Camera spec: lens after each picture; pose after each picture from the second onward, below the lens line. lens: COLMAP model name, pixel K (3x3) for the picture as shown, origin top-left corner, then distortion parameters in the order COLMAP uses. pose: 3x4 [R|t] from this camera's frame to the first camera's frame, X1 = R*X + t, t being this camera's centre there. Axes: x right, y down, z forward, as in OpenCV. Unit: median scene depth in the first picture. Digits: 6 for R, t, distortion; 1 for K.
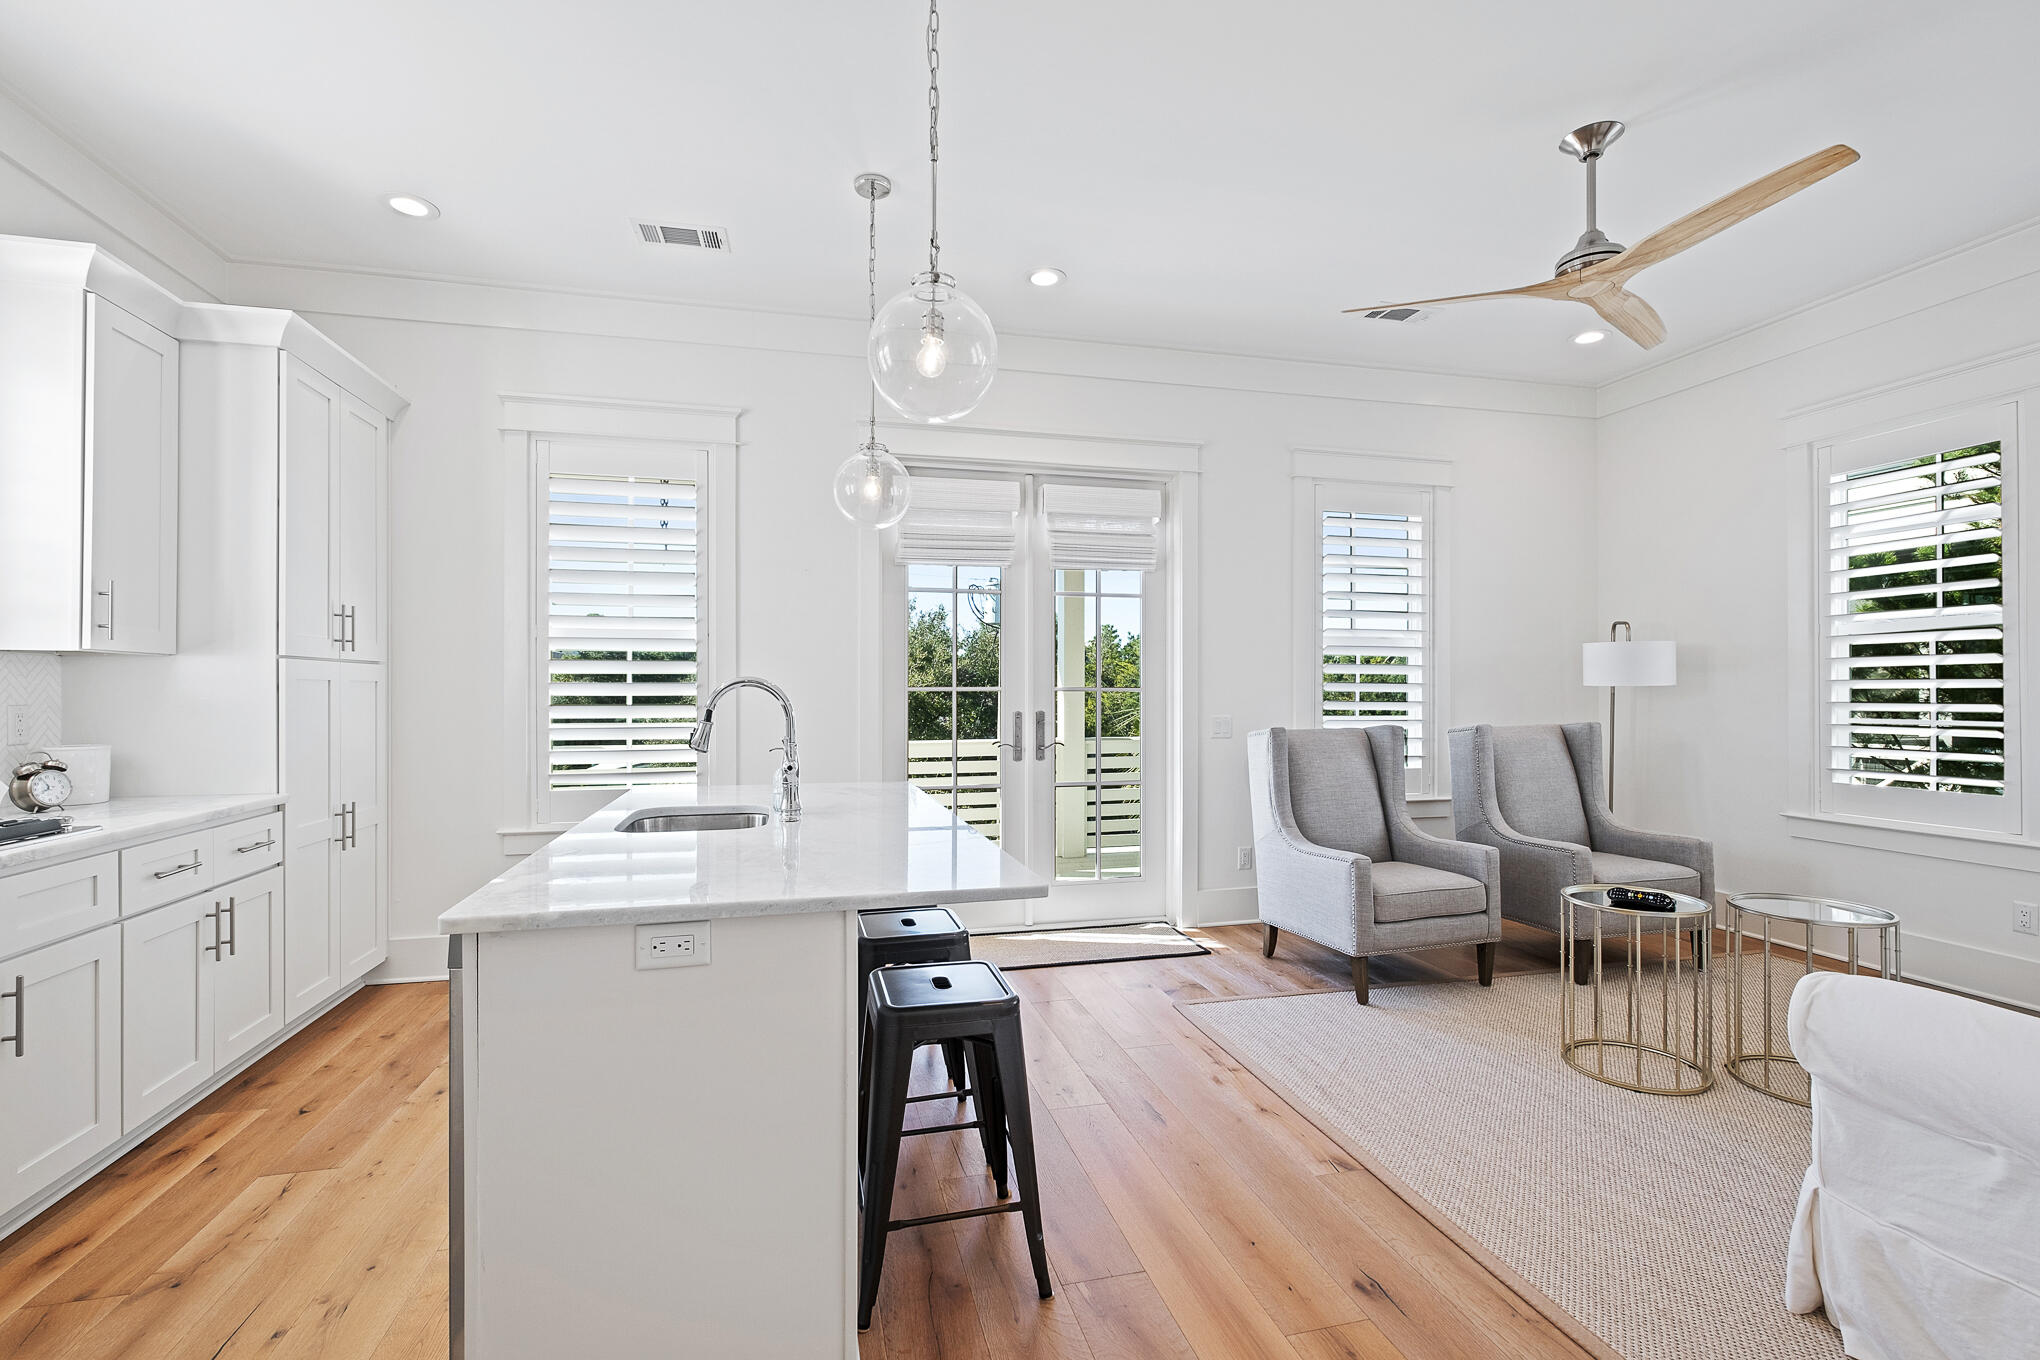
lens RADIAL K [[903.5, 0, 1020.0], [0, 903.5, 680.0], [0, 0, 1]] dist [0.001006, -0.000476]
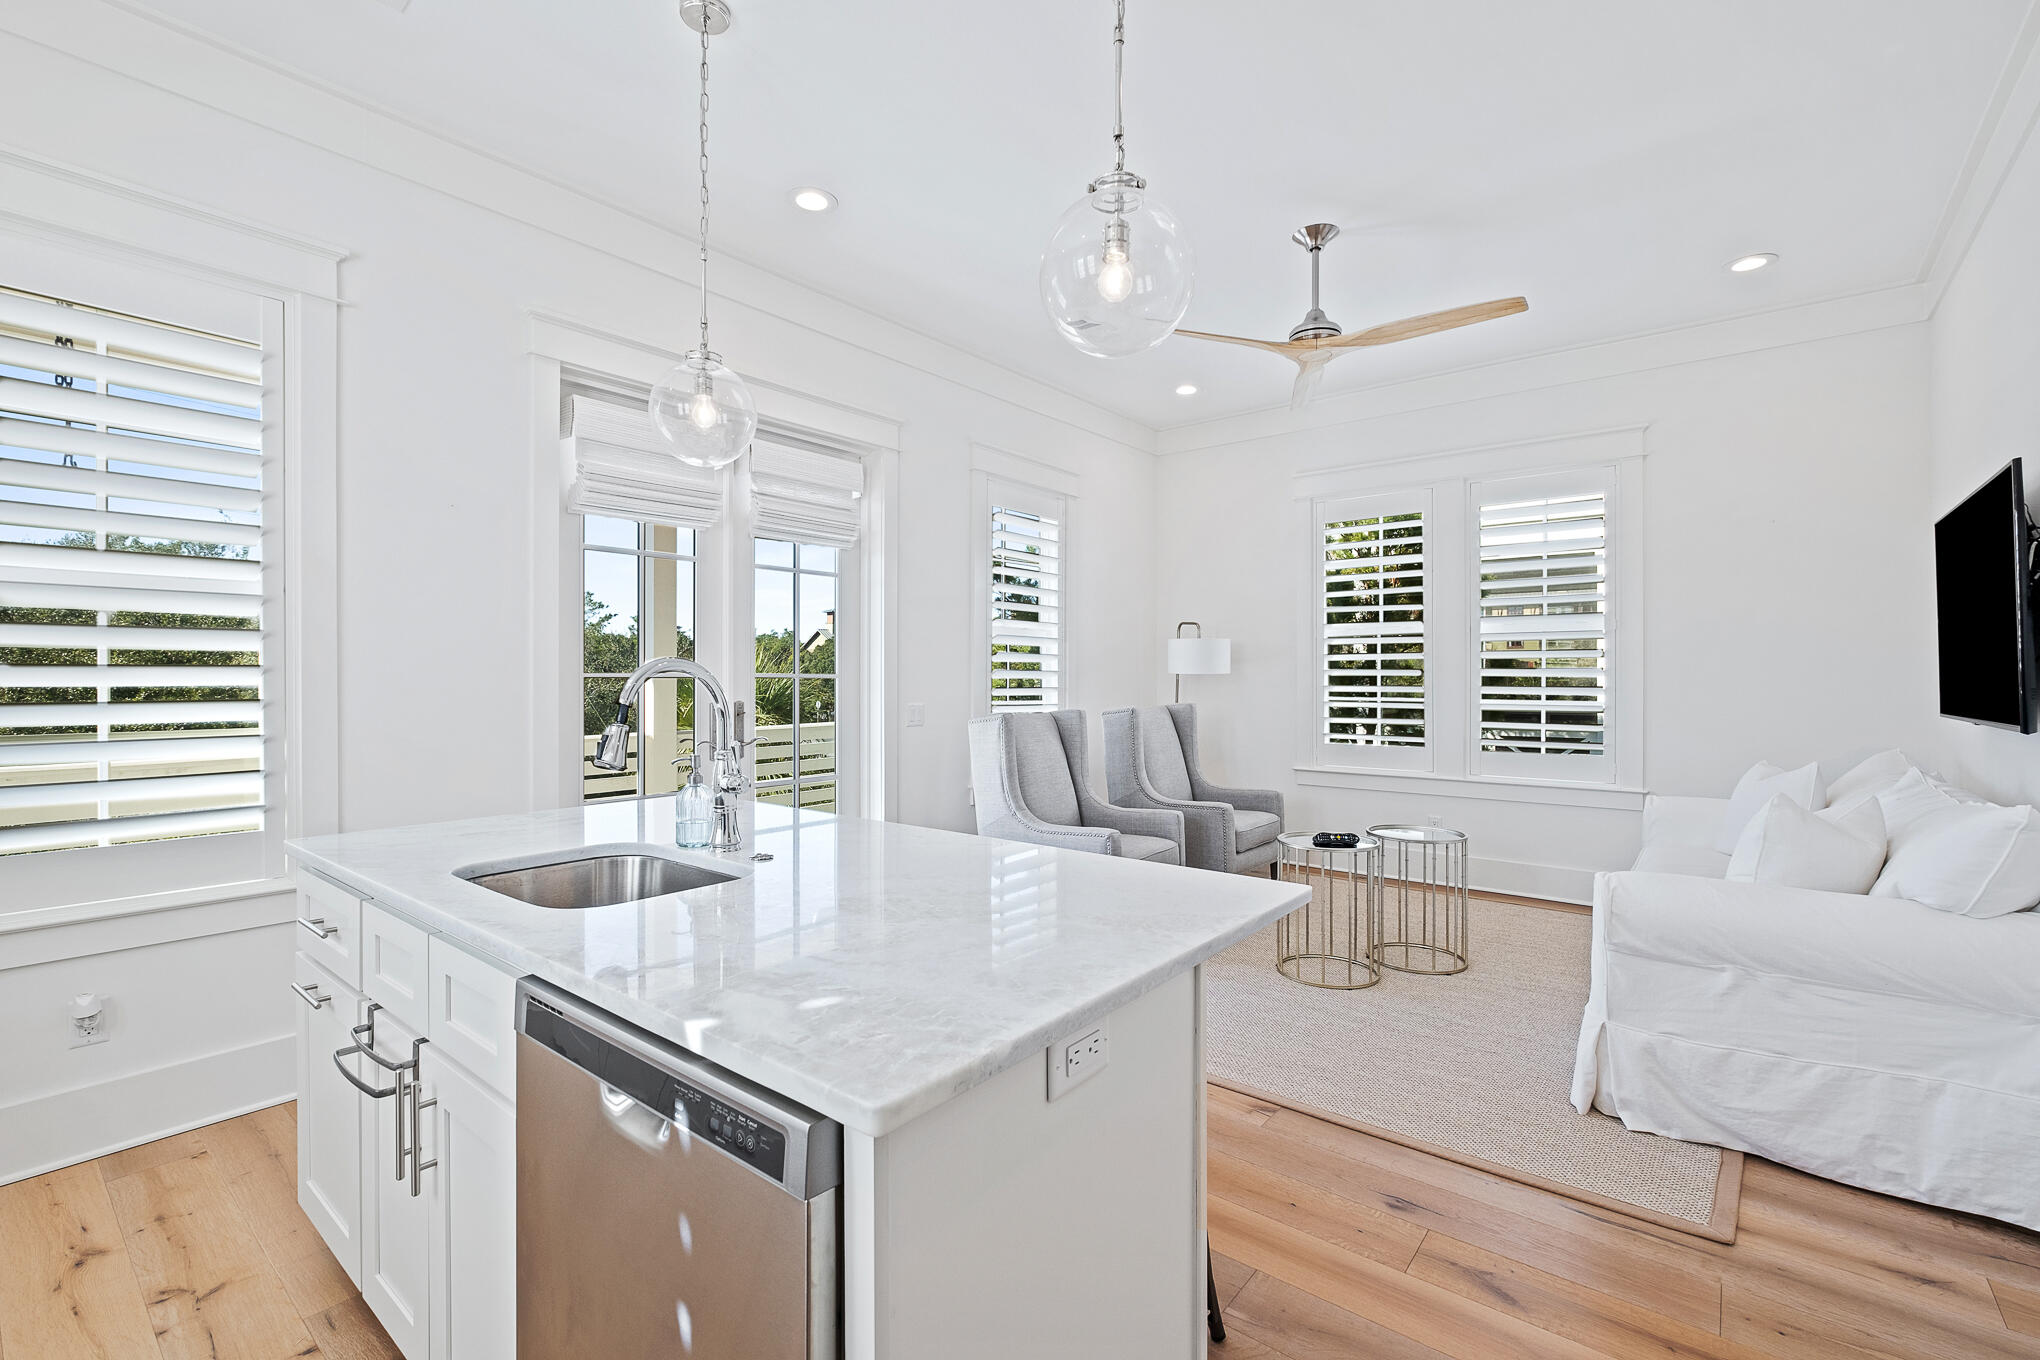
lens RADIAL K [[893.0, 0, 1022.3], [0, 893.0, 671.4], [0, 0, 1]] dist [0.001267, -0.000033]
pose [[0.797428, 0.003377, 0.603405, -0.312329], [-0.006663, 0.999973, 0.003209, 0.001490], [-0.603378, -0.006579, 0.797428, 0.184714]]
